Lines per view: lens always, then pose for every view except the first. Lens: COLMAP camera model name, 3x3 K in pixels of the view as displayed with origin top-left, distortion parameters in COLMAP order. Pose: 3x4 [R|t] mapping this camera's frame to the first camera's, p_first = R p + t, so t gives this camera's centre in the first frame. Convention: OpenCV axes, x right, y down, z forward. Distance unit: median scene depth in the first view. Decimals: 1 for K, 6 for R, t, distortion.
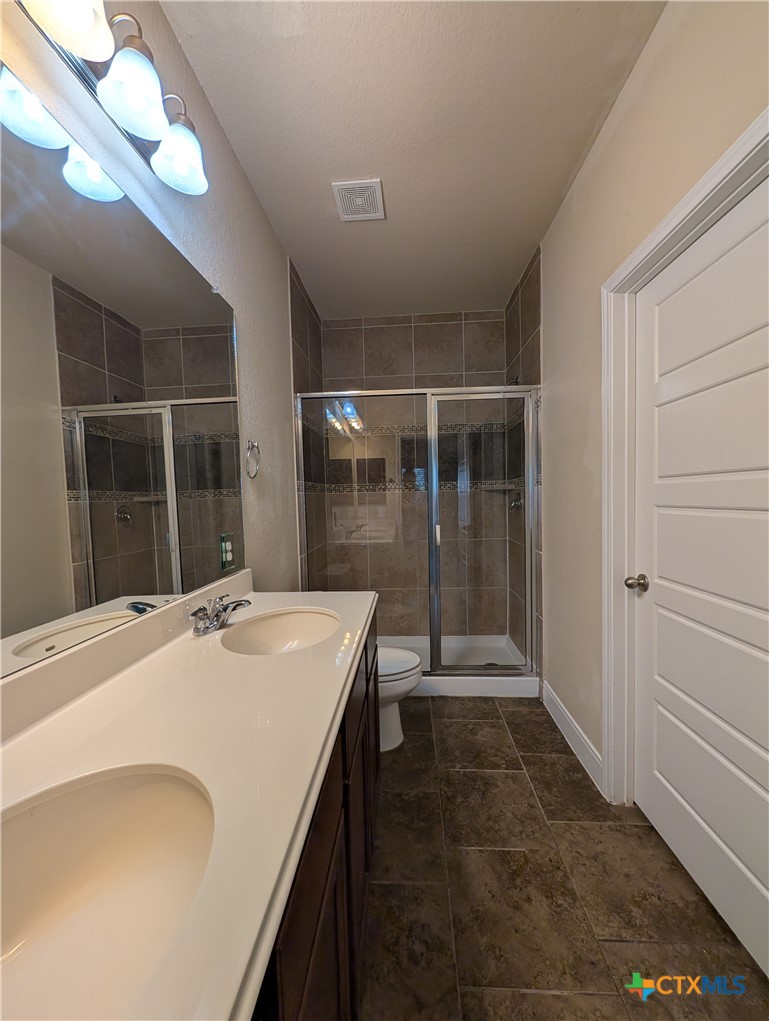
lens RADIAL K [[392.4, 0, 392.2], [0, 392.4, 512.3], [0, 0, 1]] dist [-0.000654, 0.000525]
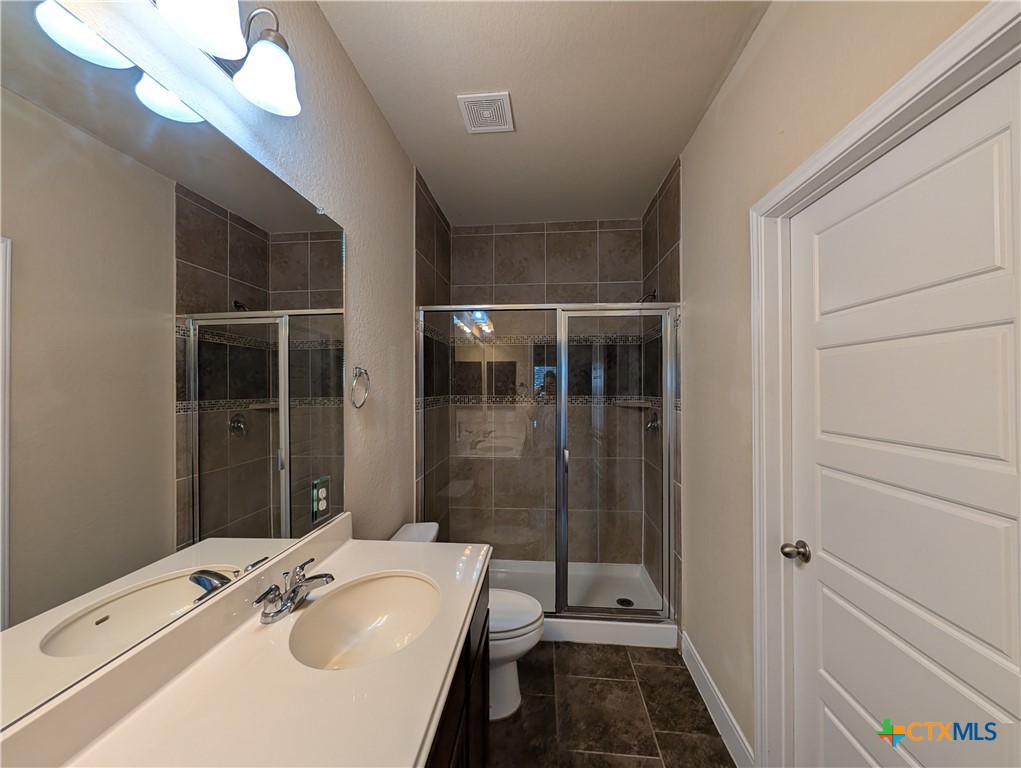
lens RADIAL K [[392.4, 0, 516.3], [0, 392.4, 379.7], [0, 0, 1]] dist [-0.000654, 0.000525]
pose [[0.999278, 0.023800, -0.029601, 0.022750], [-0.025410, 0.998149, -0.055257, -0.078022], [0.028231, 0.055969, 0.998033, 0.071518]]
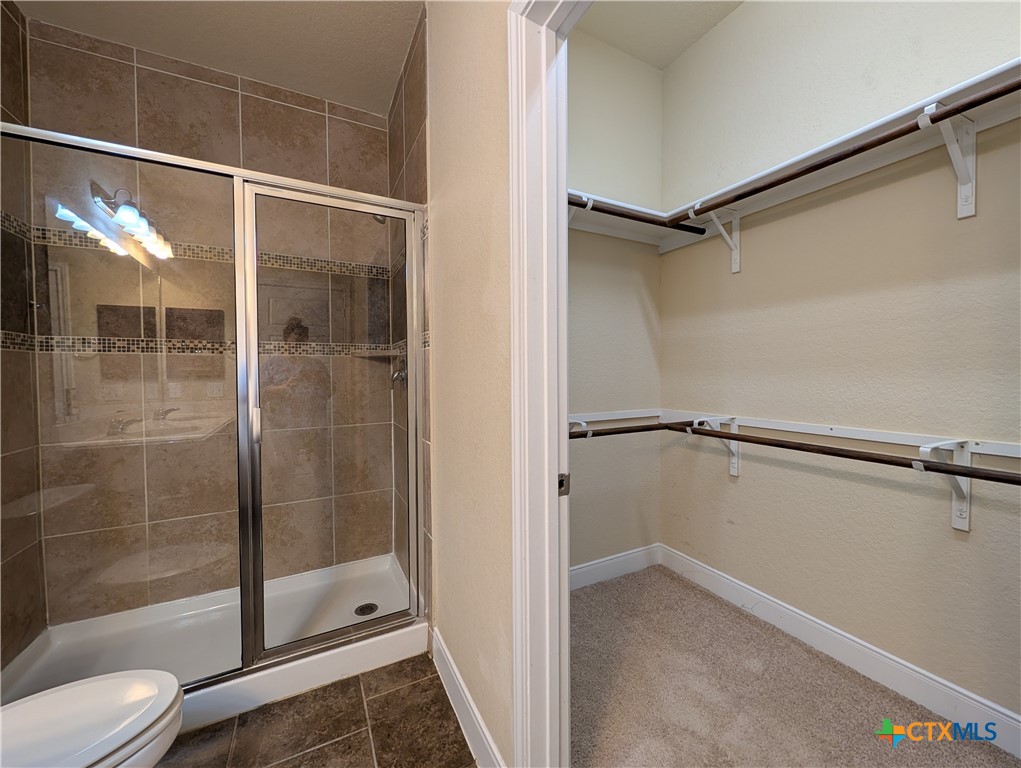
lens RADIAL K [[392.4, 0, 511.2], [0, 392.4, 373.5], [0, 0, 1]] dist [-0.000654, 0.000525]
pose [[0.866220, 0.012372, 0.499509, 0.150726], [0.009569, 0.999099, -0.041339, 0.009124], [-0.499571, 0.040588, 0.865322, 0.308361]]
